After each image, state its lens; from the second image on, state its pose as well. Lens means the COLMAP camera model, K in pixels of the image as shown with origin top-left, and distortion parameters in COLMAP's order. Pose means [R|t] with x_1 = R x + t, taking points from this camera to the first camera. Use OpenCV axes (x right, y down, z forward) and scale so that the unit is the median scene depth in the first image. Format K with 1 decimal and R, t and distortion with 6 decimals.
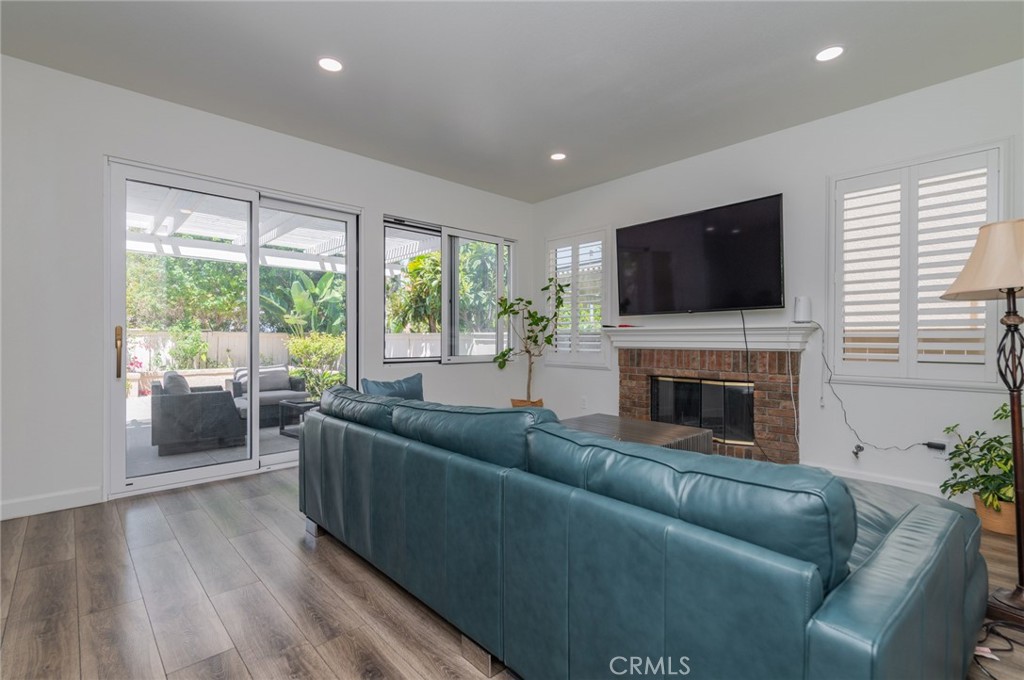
lens RADIAL K [[477.2, 0, 510.0], [0, 477.2, 340.5], [0, 0, 1]] dist [-0.000650, -0.000751]
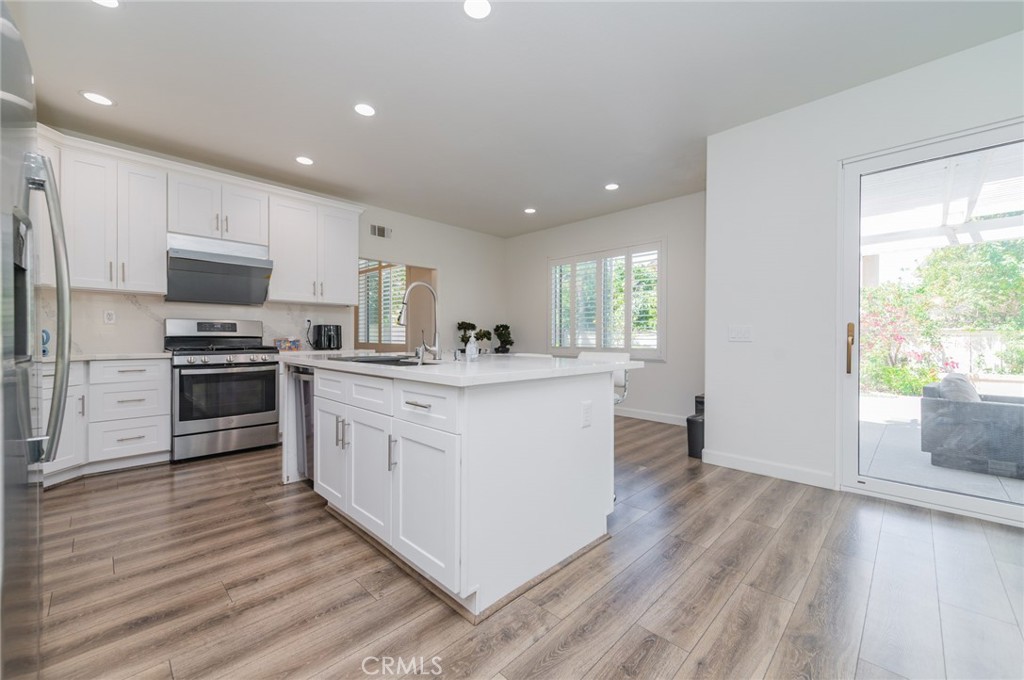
lens RADIAL K [[402.1, 0, 513.7], [0, 402.1, 337.7], [0, 0, 1]] dist [0.013067, -0.003330]
pose [[0.050262, -0.000566, -0.998736, 0.009158], [-0.007116, 0.999974, -0.000925, 0.006924], [0.998711, 0.007154, 0.050257, 0.237436]]
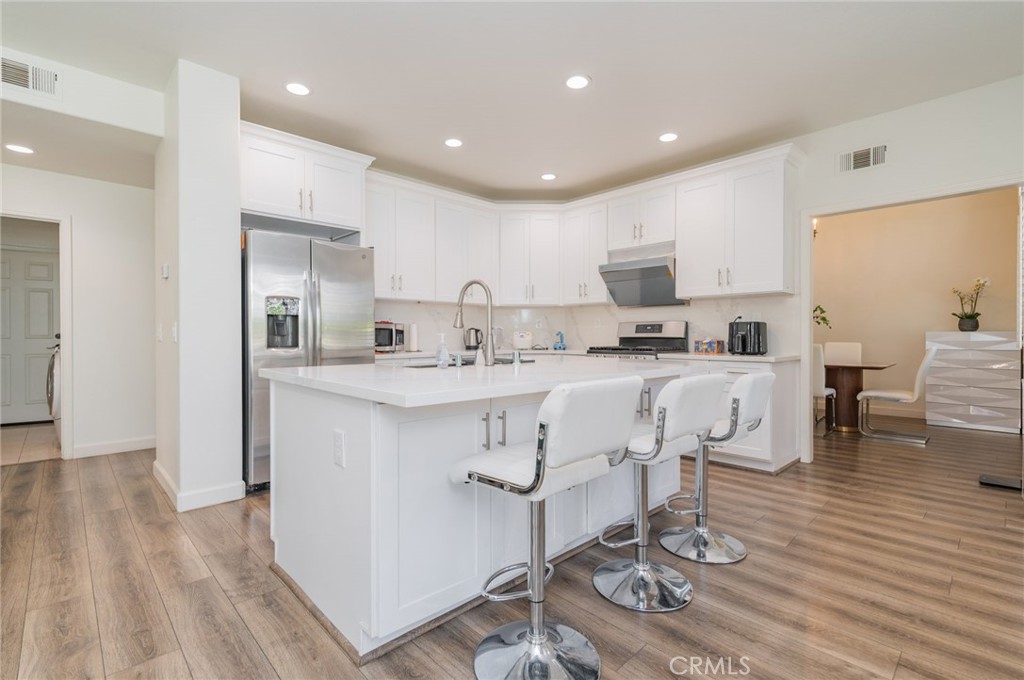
lens RADIAL K [[477.2, 0, 511.9], [0, 477.2, 339.1], [0, 0, 1]] dist [-0.000650, -0.000751]
pose [[-0.999905, 0.001816, -0.013651, -0.794398], [0.001713, 0.999970, 0.007551, 0.001342], [0.013665, 0.007527, -0.999878, 0.911513]]
